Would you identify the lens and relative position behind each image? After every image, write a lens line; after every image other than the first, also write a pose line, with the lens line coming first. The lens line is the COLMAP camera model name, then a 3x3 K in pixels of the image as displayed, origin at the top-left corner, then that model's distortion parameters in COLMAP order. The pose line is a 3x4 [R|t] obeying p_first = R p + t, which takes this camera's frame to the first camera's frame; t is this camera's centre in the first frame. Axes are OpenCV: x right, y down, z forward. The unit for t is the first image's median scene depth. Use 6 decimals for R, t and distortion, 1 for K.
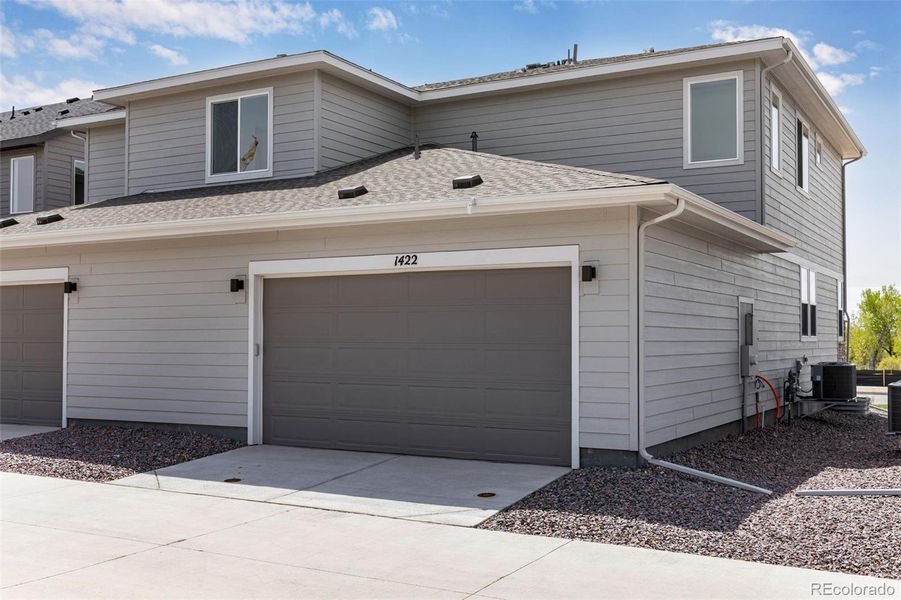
lens RADIAL K [[949.8, 0, 647.5], [0, 949.8, 299.7], [0, 0, 1]] dist [-0.001541, 0.002892]
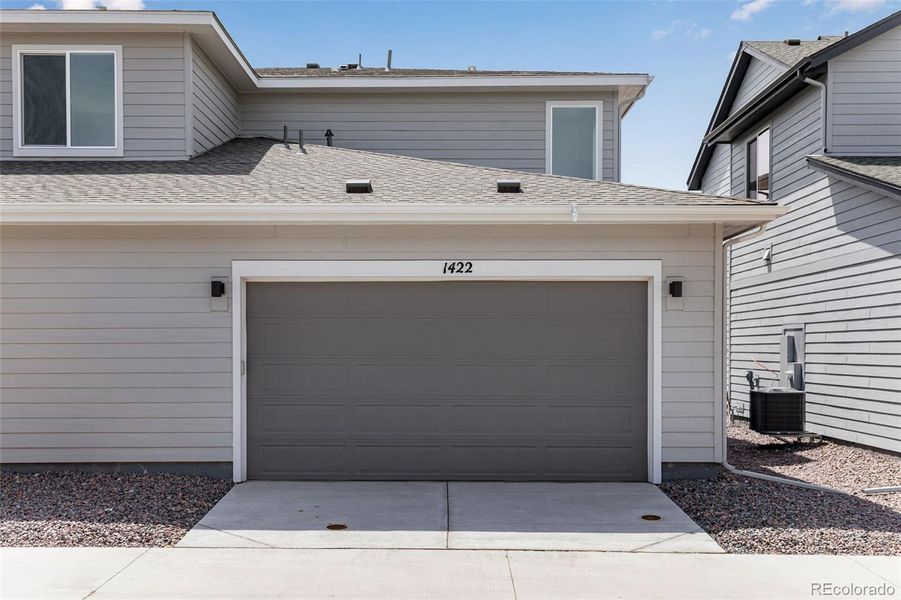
lens RADIAL K [[835.7, 0, 450.2], [0, 835.7, 353.4], [0, 0, 1]] dist [0.017326, -0.000675]
pose [[0.896843, -0.002849, 0.442339, -0.571514], [-0.017649, 0.998953, 0.042218, 0.006114], [-0.441996, -0.045670, 0.895854, 0.267713]]
